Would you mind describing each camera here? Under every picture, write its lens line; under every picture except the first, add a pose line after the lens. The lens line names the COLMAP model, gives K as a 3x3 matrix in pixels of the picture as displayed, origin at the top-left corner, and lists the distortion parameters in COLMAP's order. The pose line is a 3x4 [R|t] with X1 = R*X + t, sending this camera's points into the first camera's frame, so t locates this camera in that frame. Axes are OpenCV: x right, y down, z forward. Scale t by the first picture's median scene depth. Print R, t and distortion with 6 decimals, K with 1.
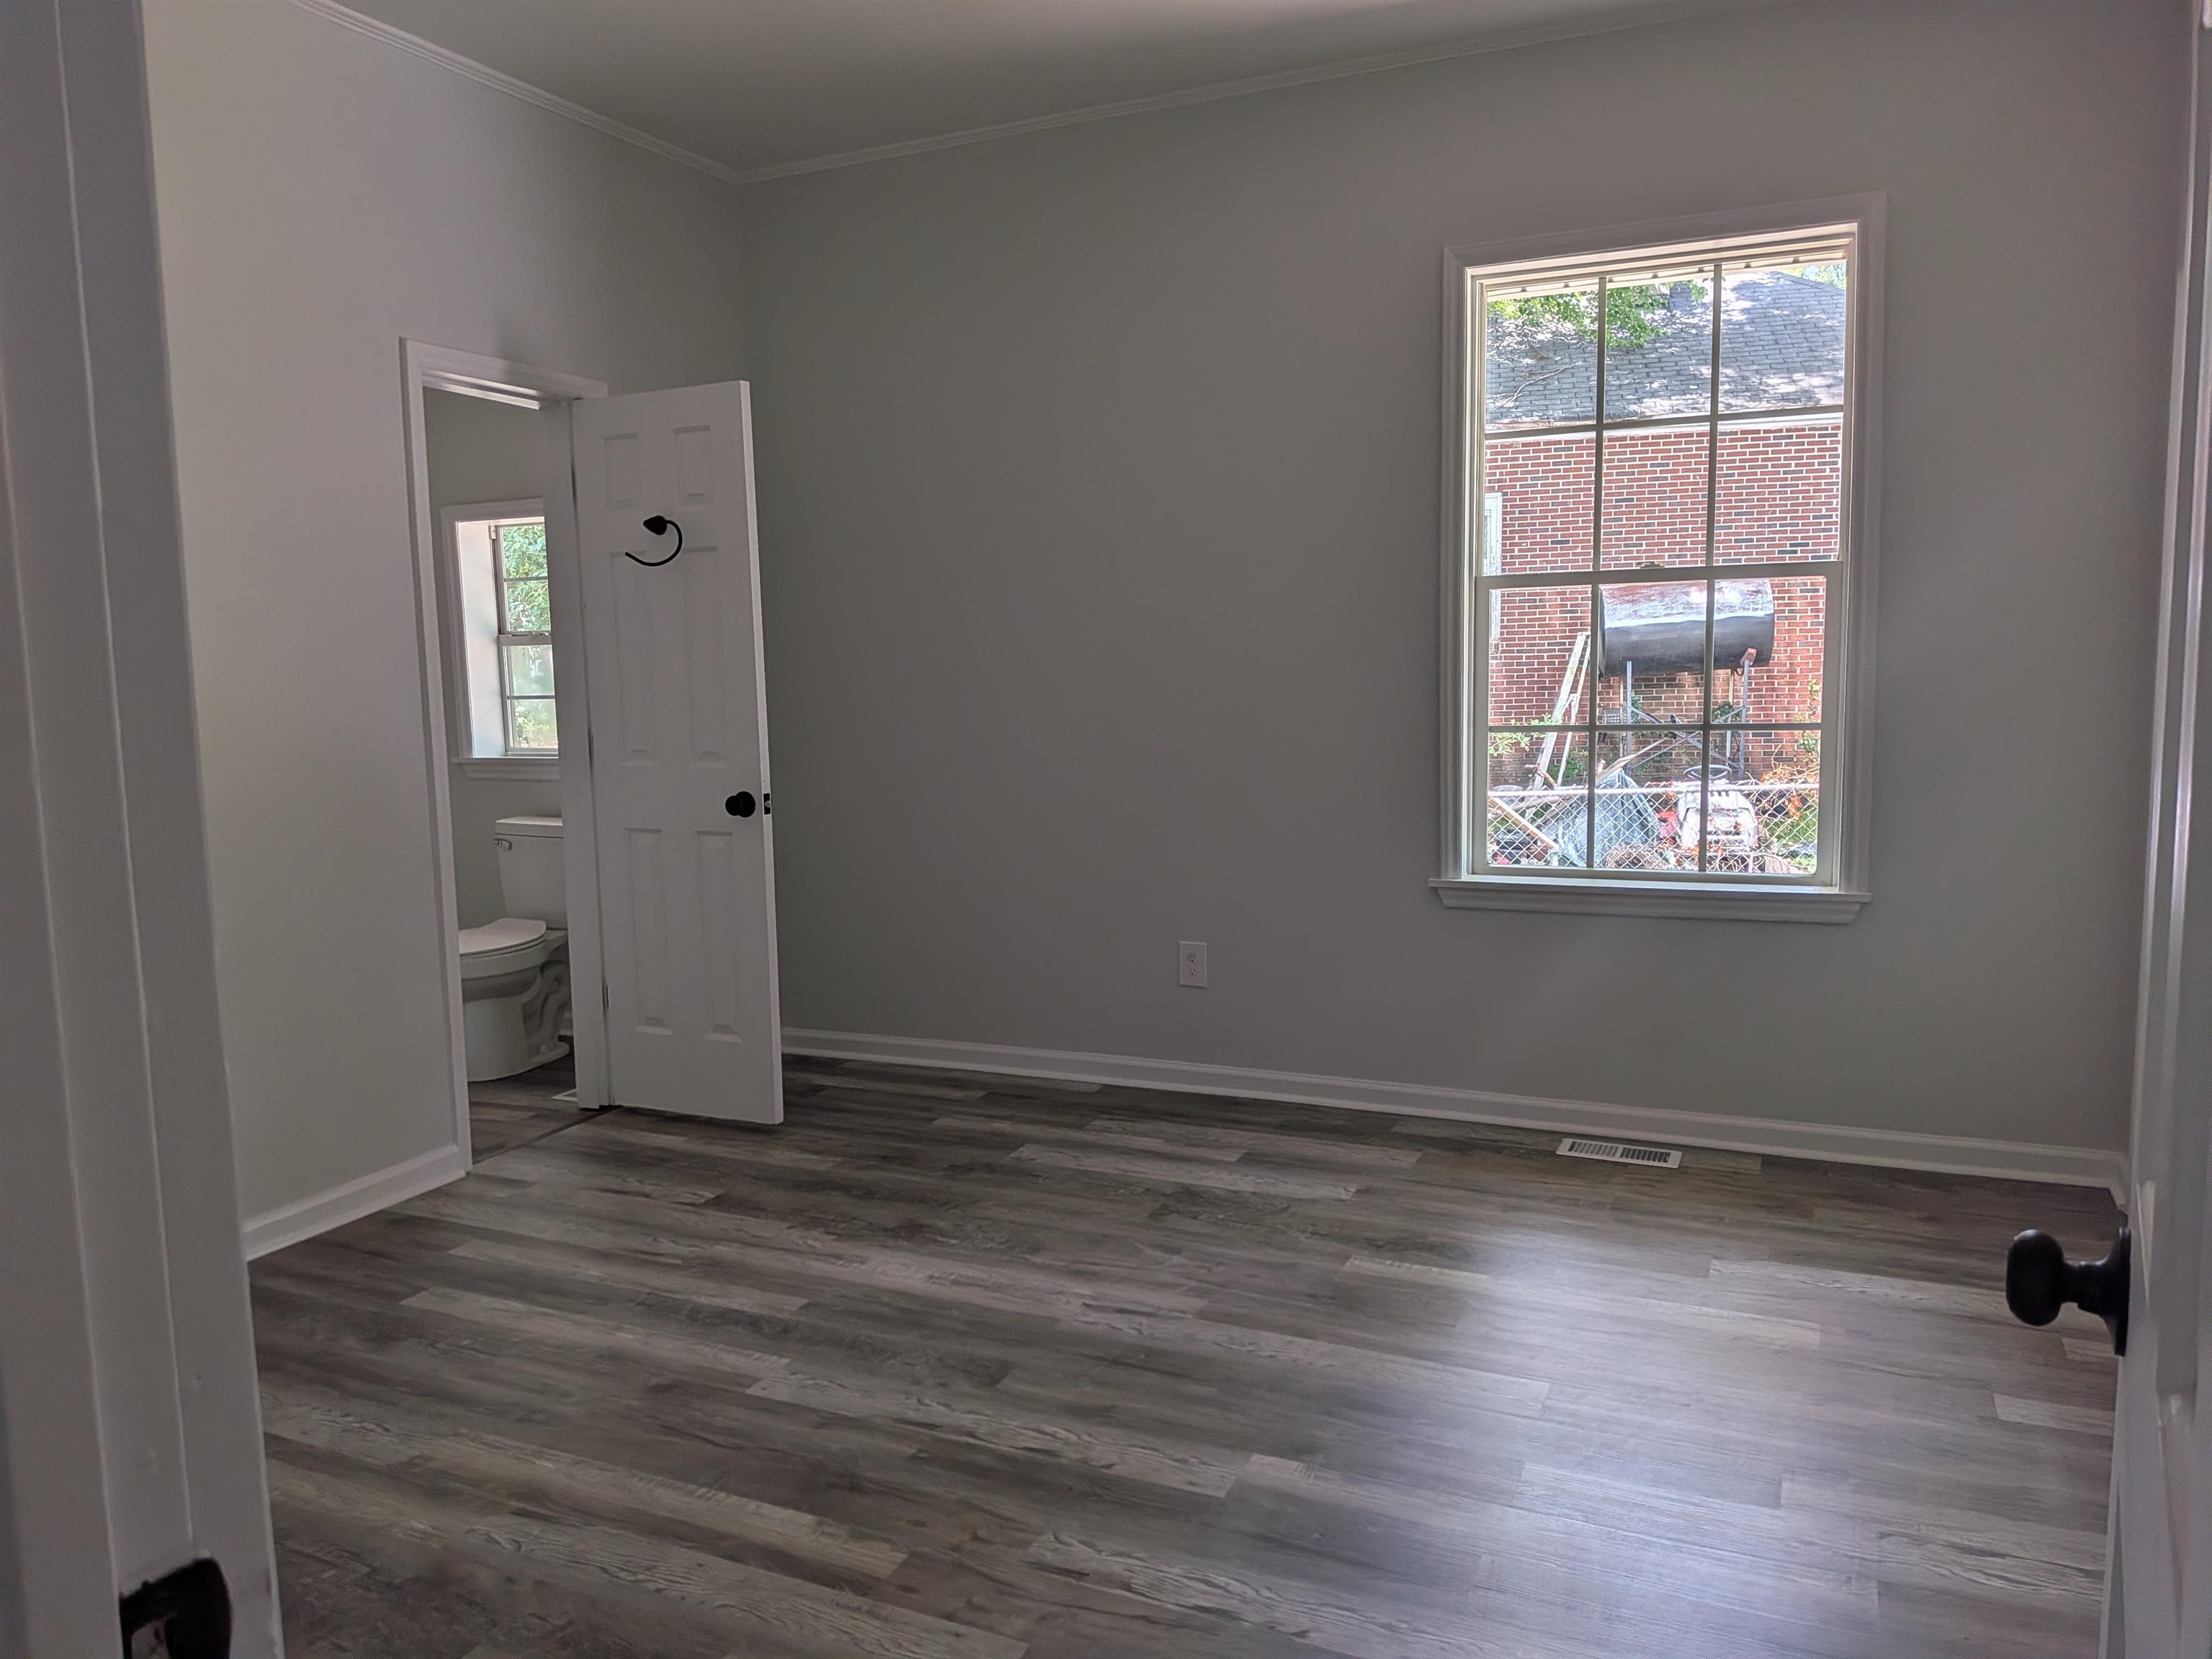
lens RADIAL K [[1599.4, 0, 1104.4], [0, 1599.4, 833.6], [0, 0, 1]] dist [0.001657, -0.020273]
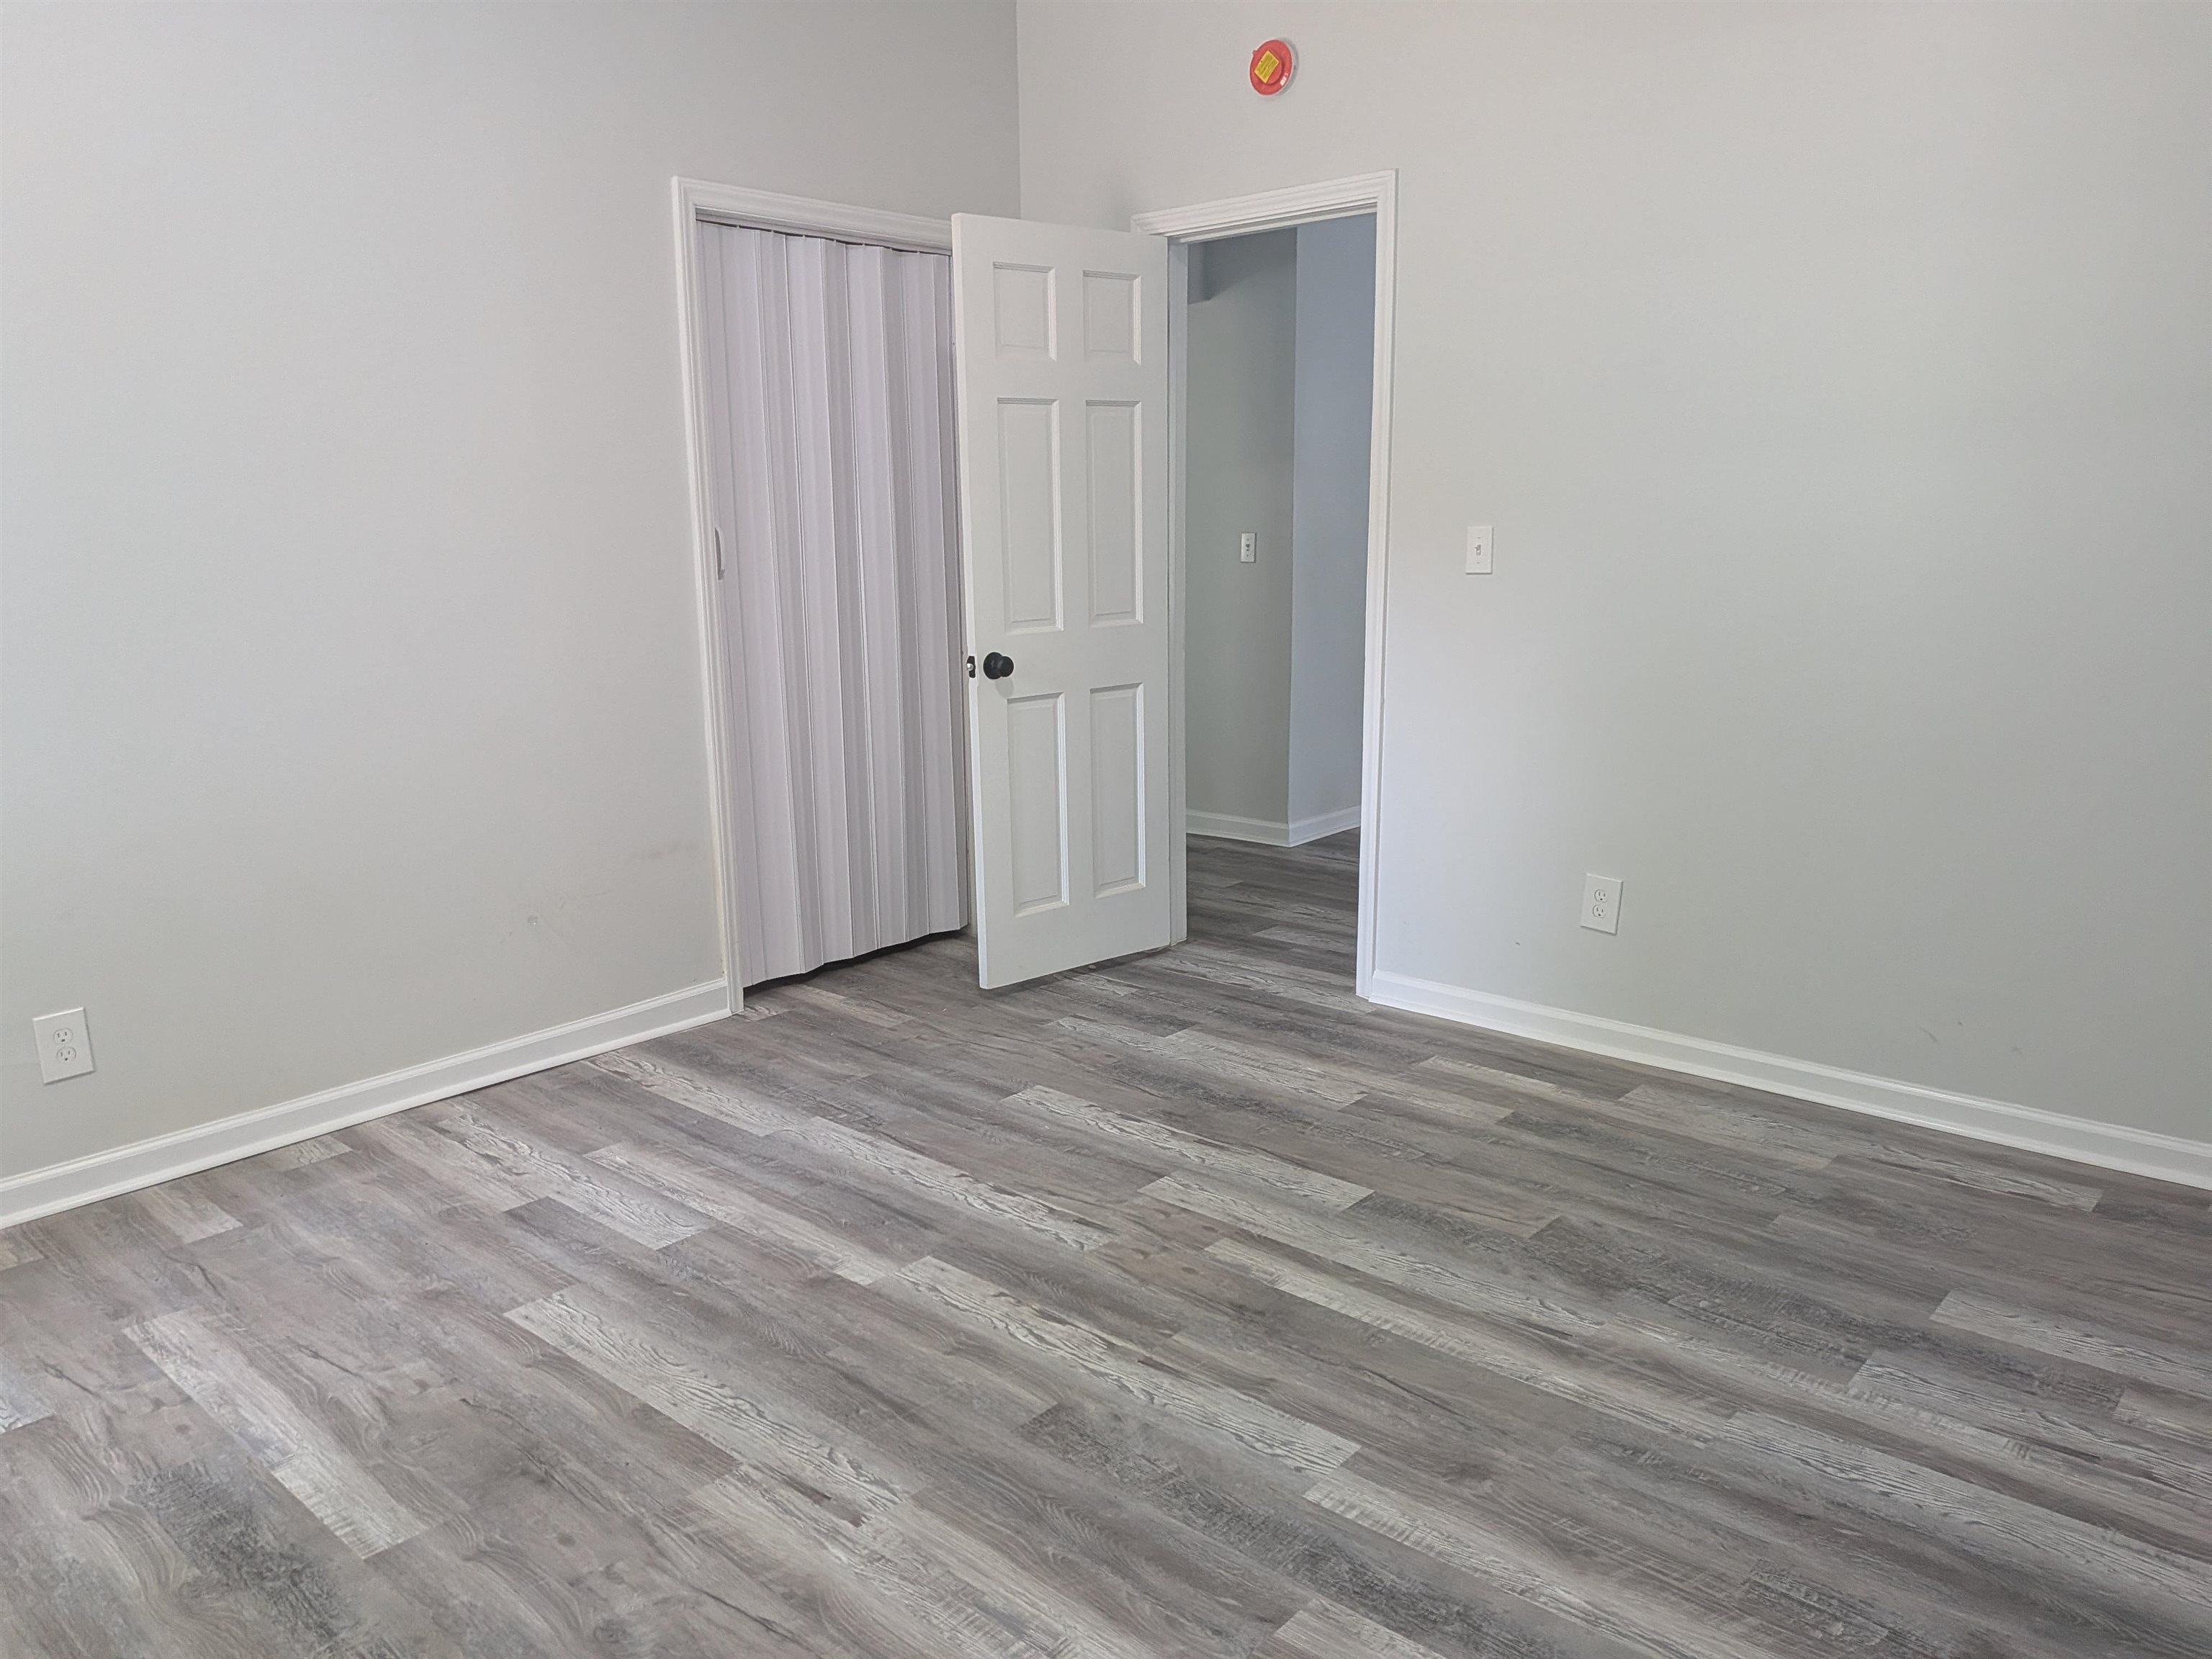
lens RADIAL K [[1599.4, 0, 1105.1], [0, 1599.4, 830.2], [0, 0, 1]] dist [0.001657, -0.020273]
pose [[-0.954534, -0.019963, 0.297432, -0.352778], [0.070275, 0.954565, 0.289598, -0.185990], [-0.289700, 0.297333, -0.909762, 1.761985]]
